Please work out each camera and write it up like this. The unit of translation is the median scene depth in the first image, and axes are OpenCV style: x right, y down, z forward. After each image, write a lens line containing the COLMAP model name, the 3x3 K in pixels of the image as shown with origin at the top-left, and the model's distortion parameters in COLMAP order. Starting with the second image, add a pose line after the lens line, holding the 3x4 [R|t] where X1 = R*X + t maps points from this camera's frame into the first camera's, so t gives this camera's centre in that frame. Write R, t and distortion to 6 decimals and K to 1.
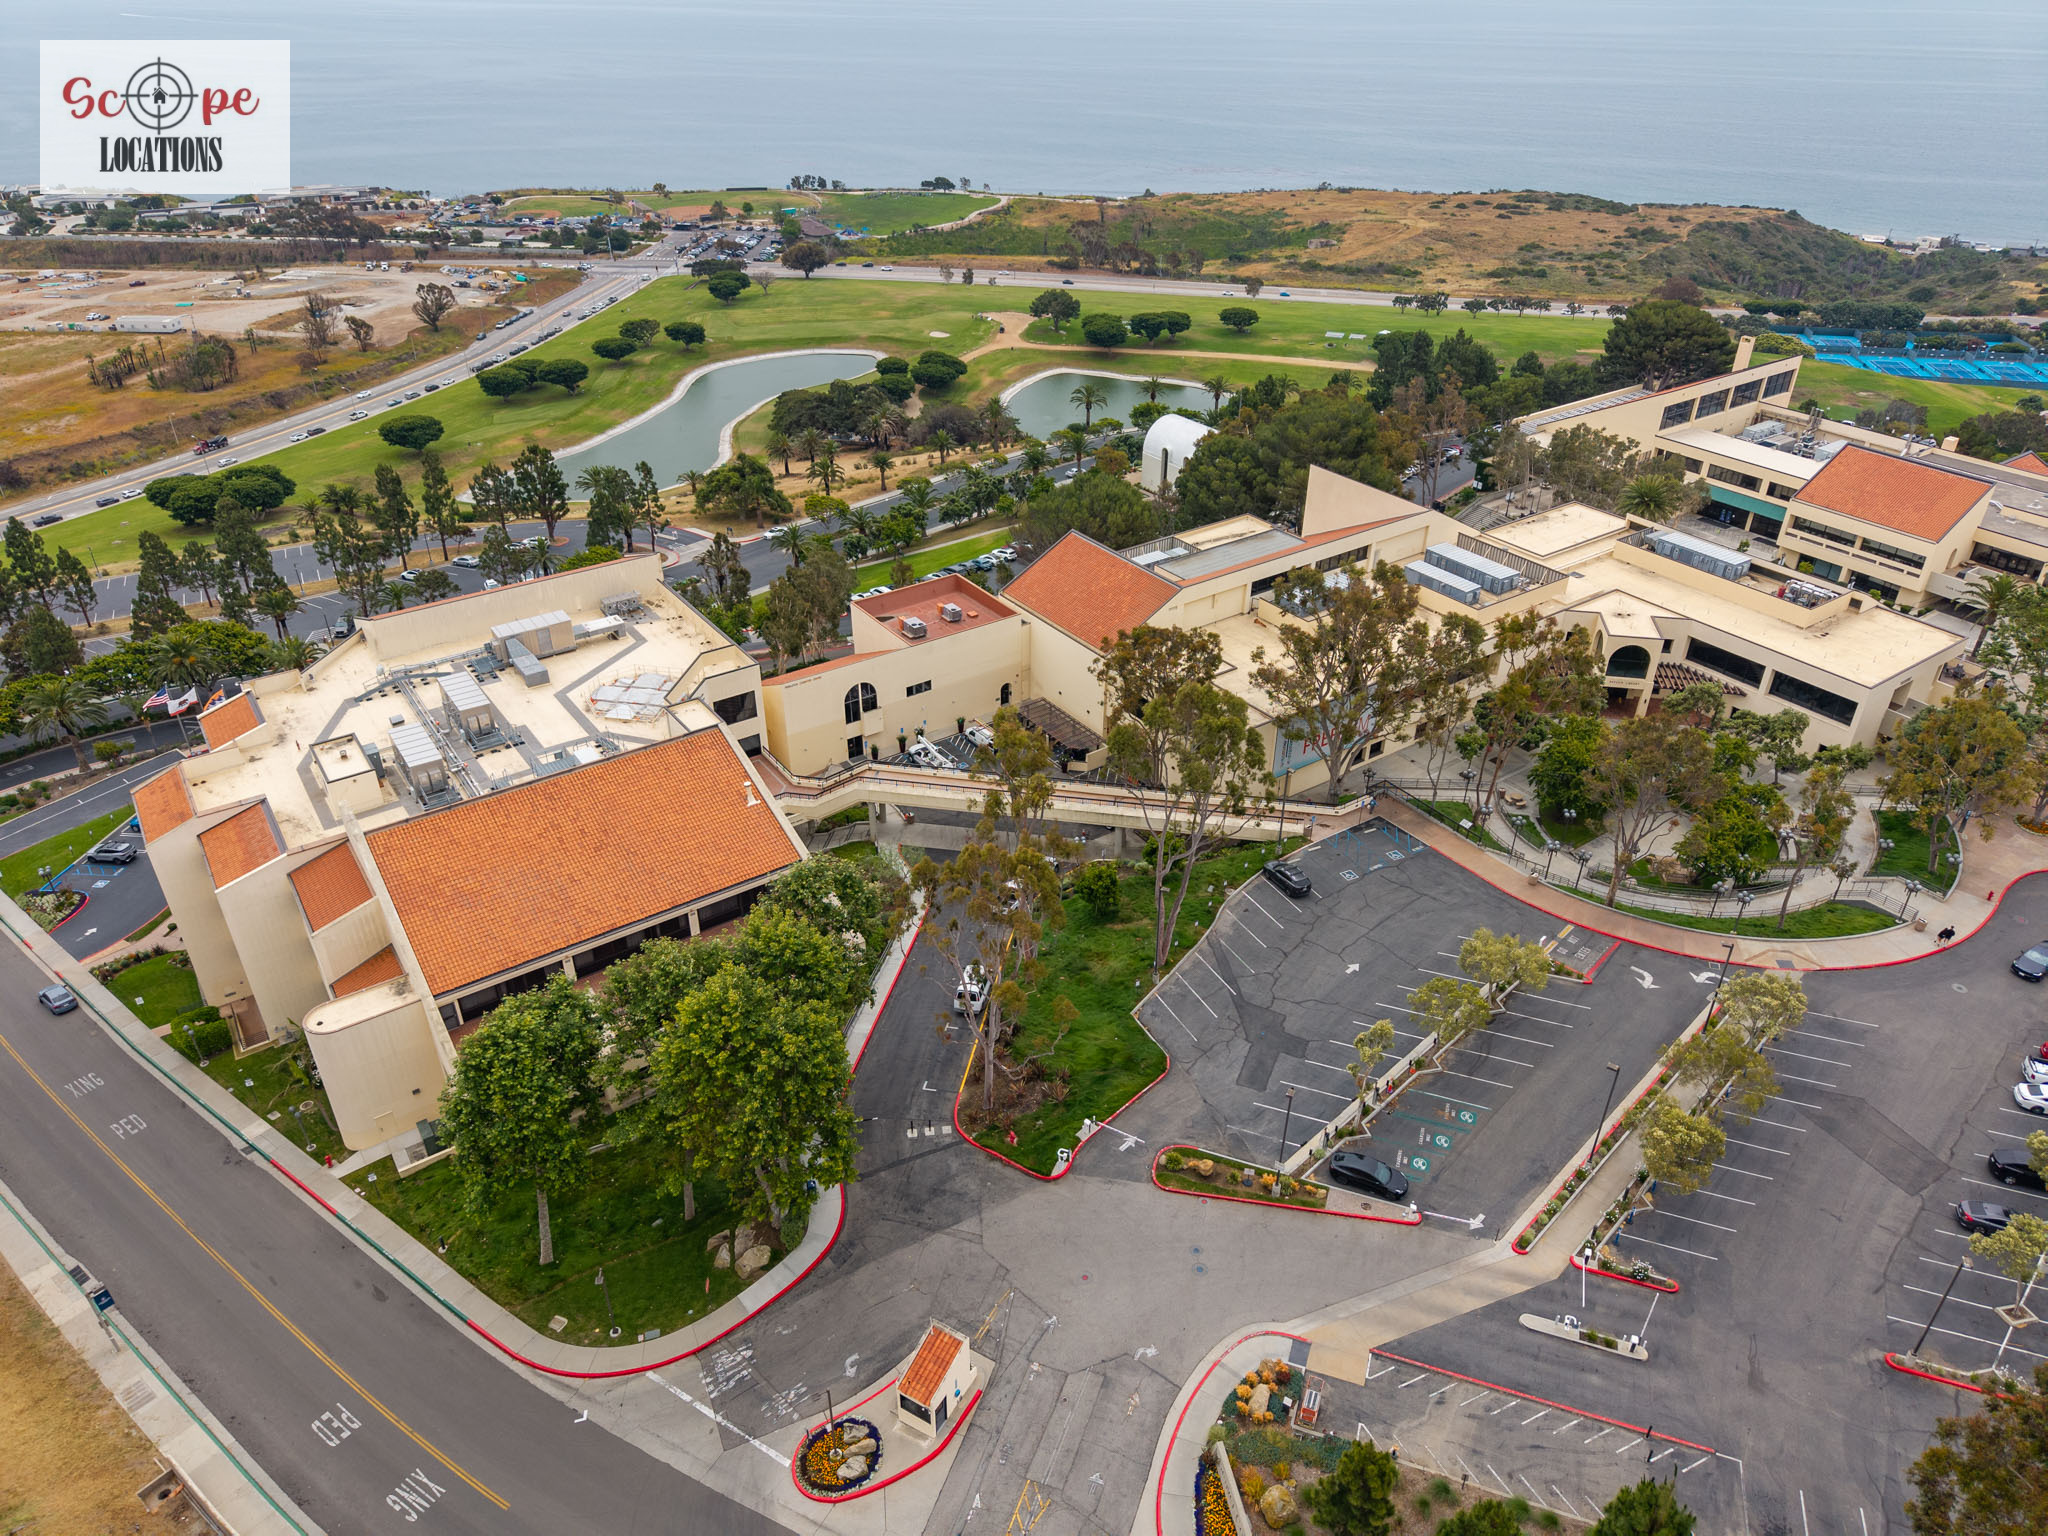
lens RADIAL K [[1373.3, 0, 1024.0], [0, 1373.3, 768.0], [0, 0, 1]] dist [0.011757, -0.006318]
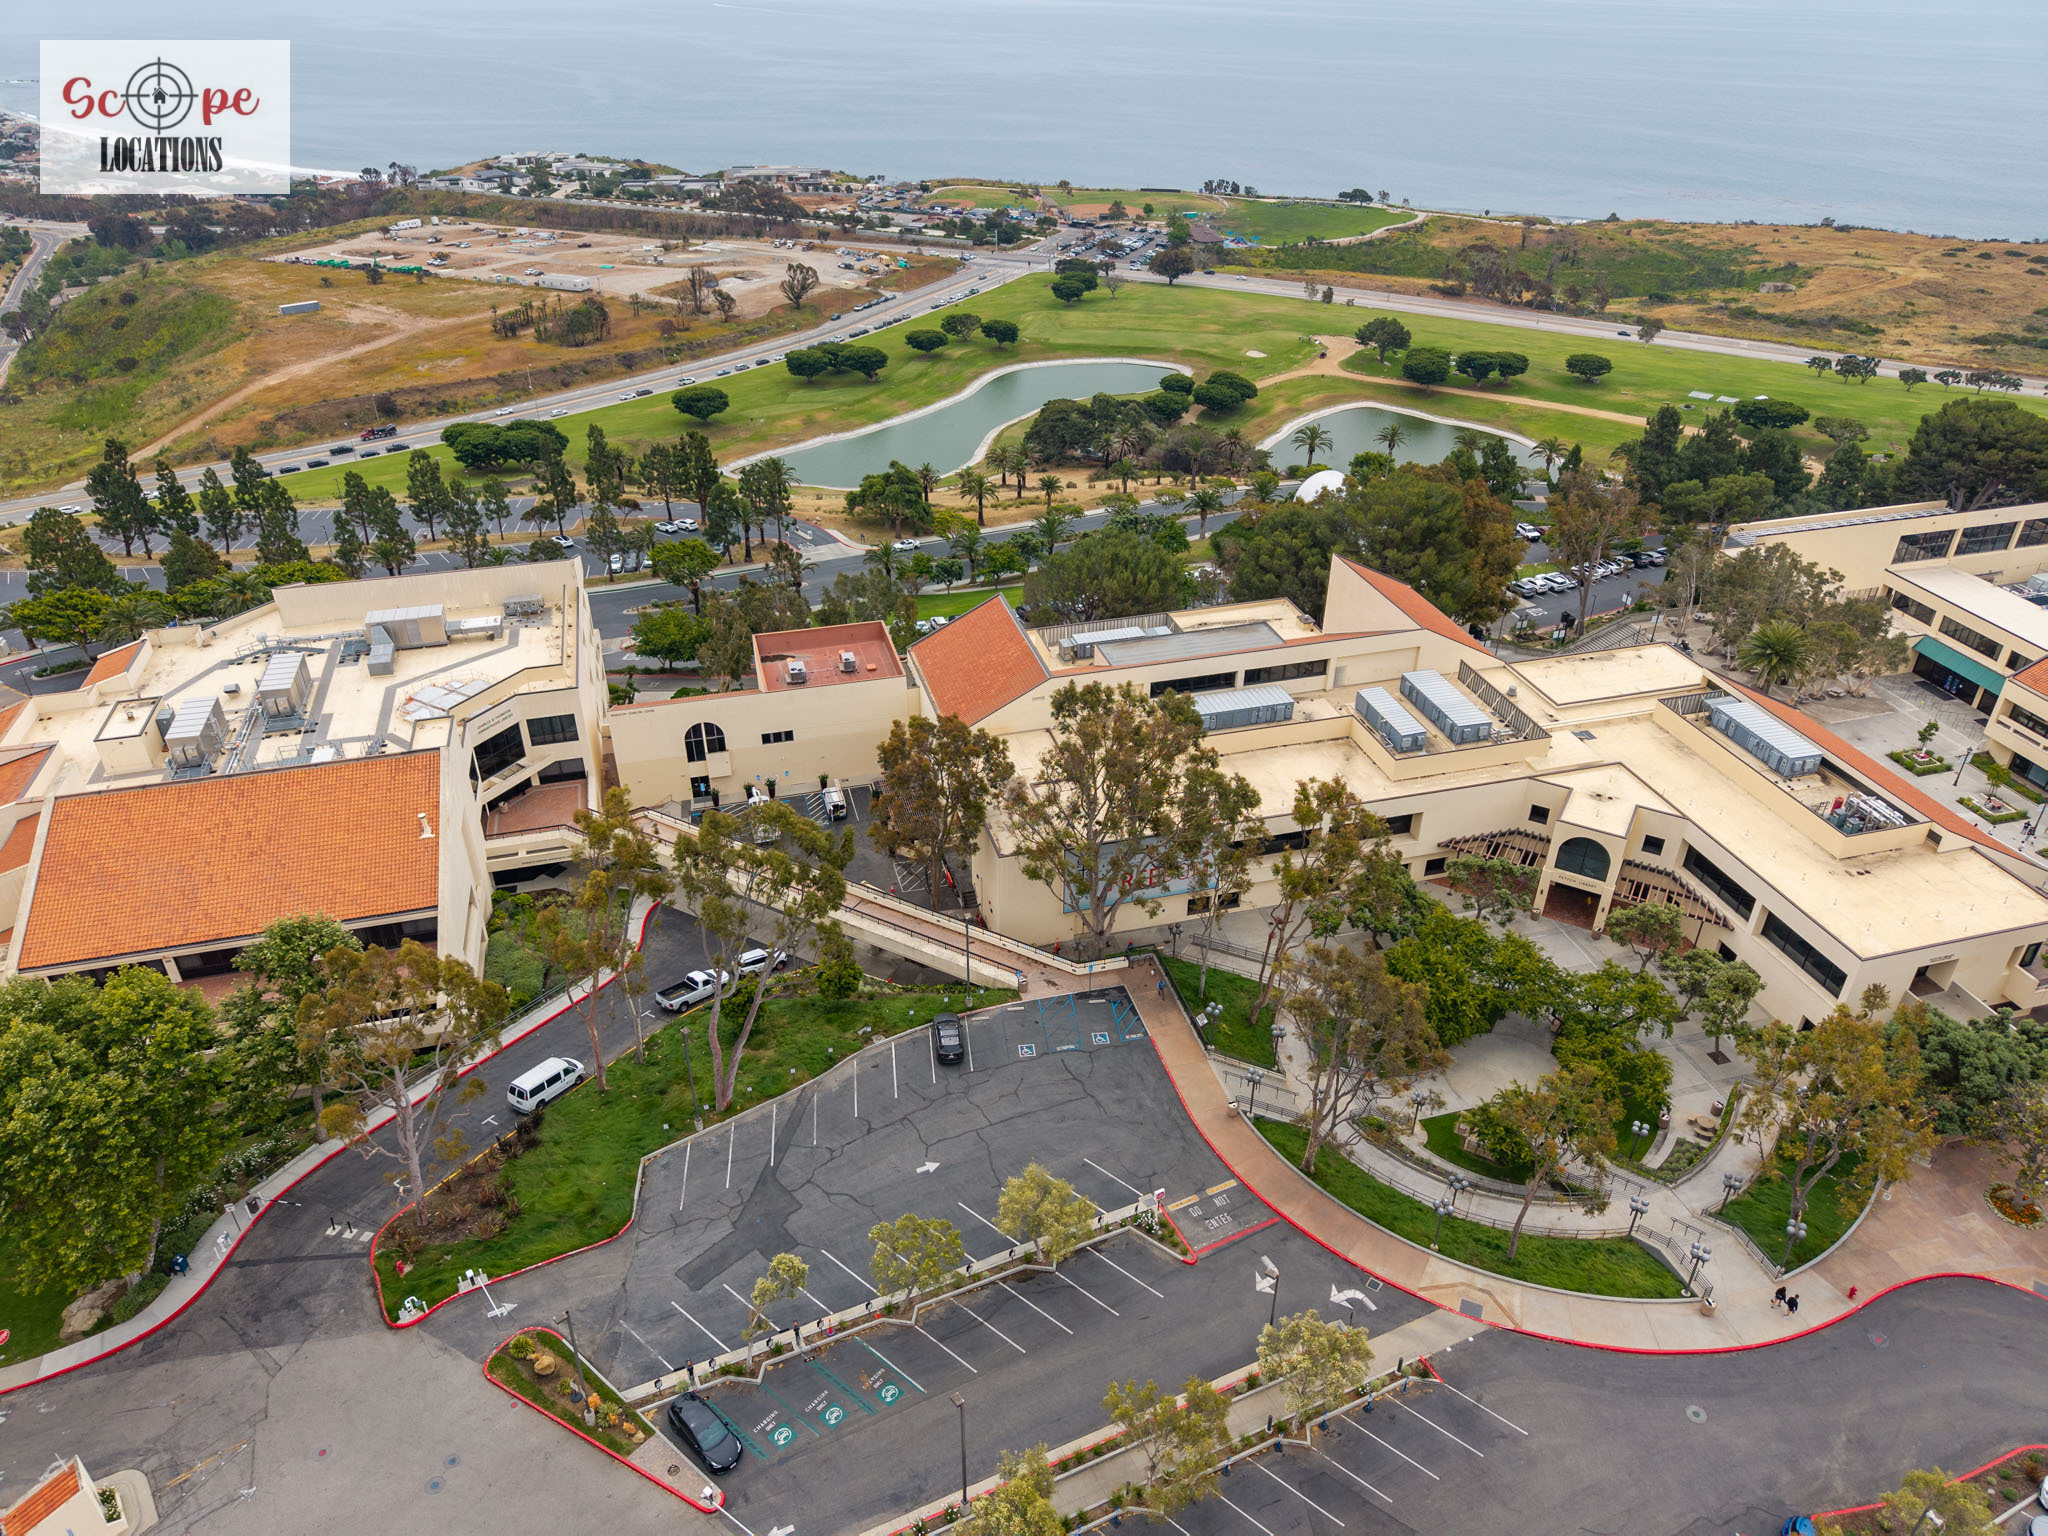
lens RADIAL K [[1373.3, 0, 1024.0], [0, 1373.3, 768.0], [0, 0, 1]] dist [0.011757, -0.006318]
pose [[0.941428, 0.176520, -0.287323, 0.119652], [-0.176514, 0.983951, 0.026144, -0.030911], [0.287327, 0.026104, 0.957477, 0.049232]]
